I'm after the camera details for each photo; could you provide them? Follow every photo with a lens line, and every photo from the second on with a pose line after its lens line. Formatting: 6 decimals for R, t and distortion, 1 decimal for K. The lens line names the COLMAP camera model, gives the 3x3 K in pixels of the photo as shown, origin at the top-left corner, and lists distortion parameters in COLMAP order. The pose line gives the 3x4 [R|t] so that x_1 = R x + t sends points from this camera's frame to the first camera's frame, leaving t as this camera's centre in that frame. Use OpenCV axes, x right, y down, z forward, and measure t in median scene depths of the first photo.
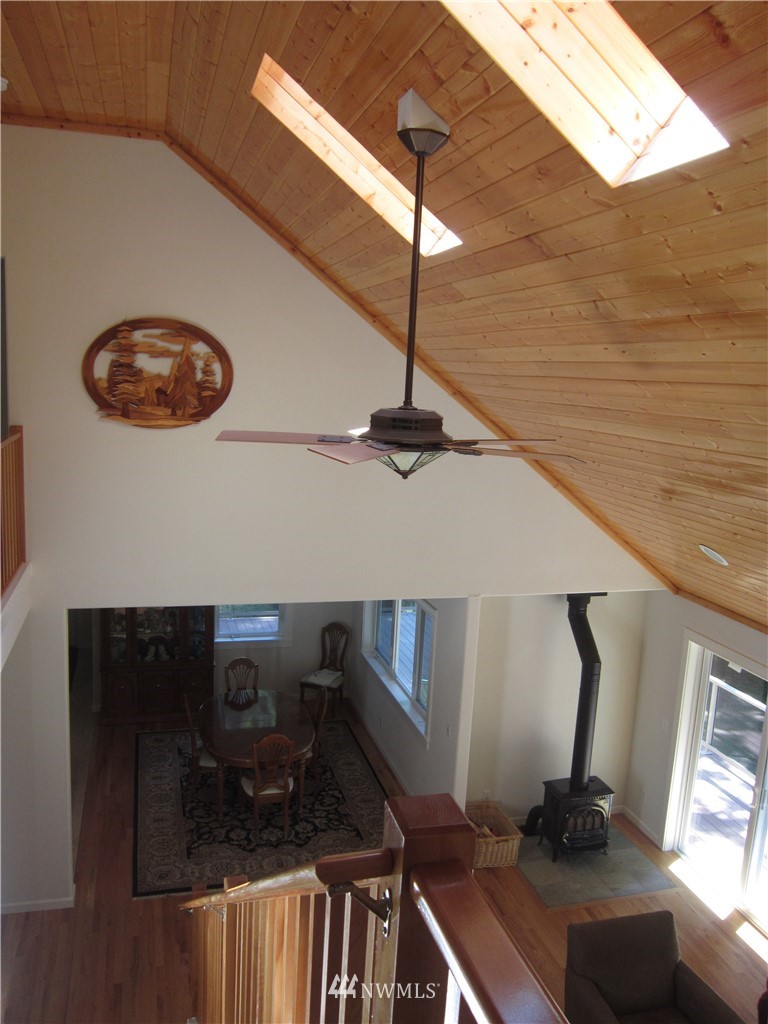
lens RADIAL K [[836.4, 0, 387.9], [0, 836.4, 518.4], [0, 0, 1]] dist [-0.048698, -0.002199]
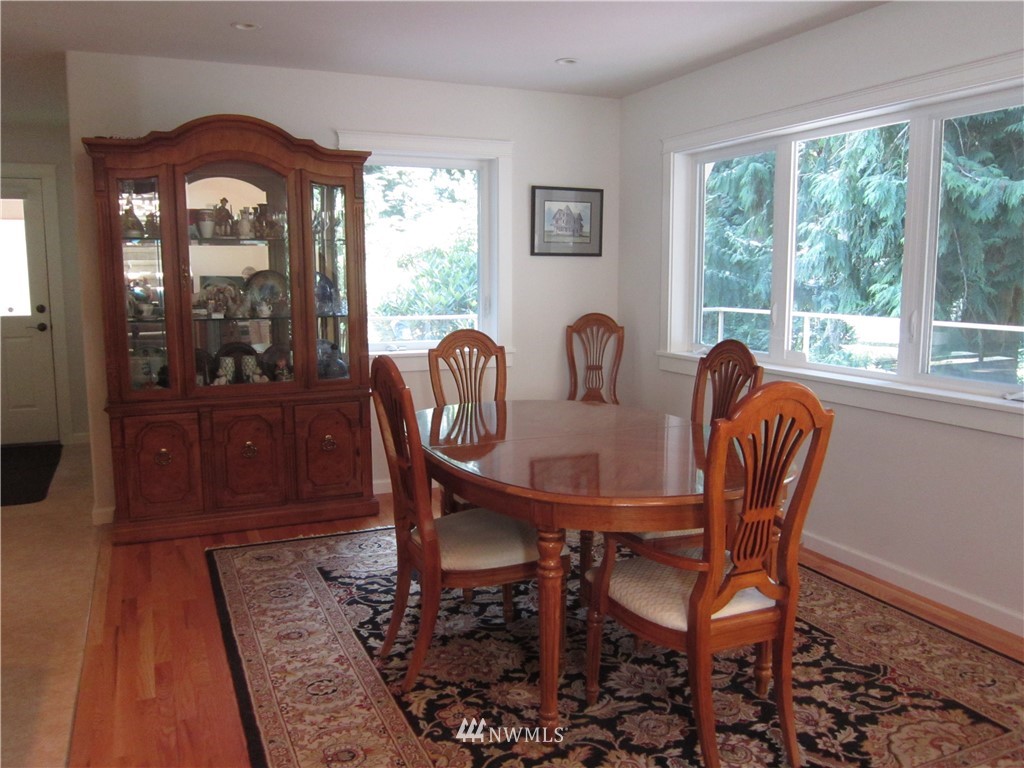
lens RADIAL K [[836.4, 0, 507.3], [0, 836.4, 379.7], [0, 0, 1]] dist [-0.048698, -0.002199]
pose [[0.989570, -0.069257, 0.126308, -0.204767], [0.074901, 0.996369, -0.040486, 0.206132], [-0.123046, 0.049524, 0.991165, 0.579254]]
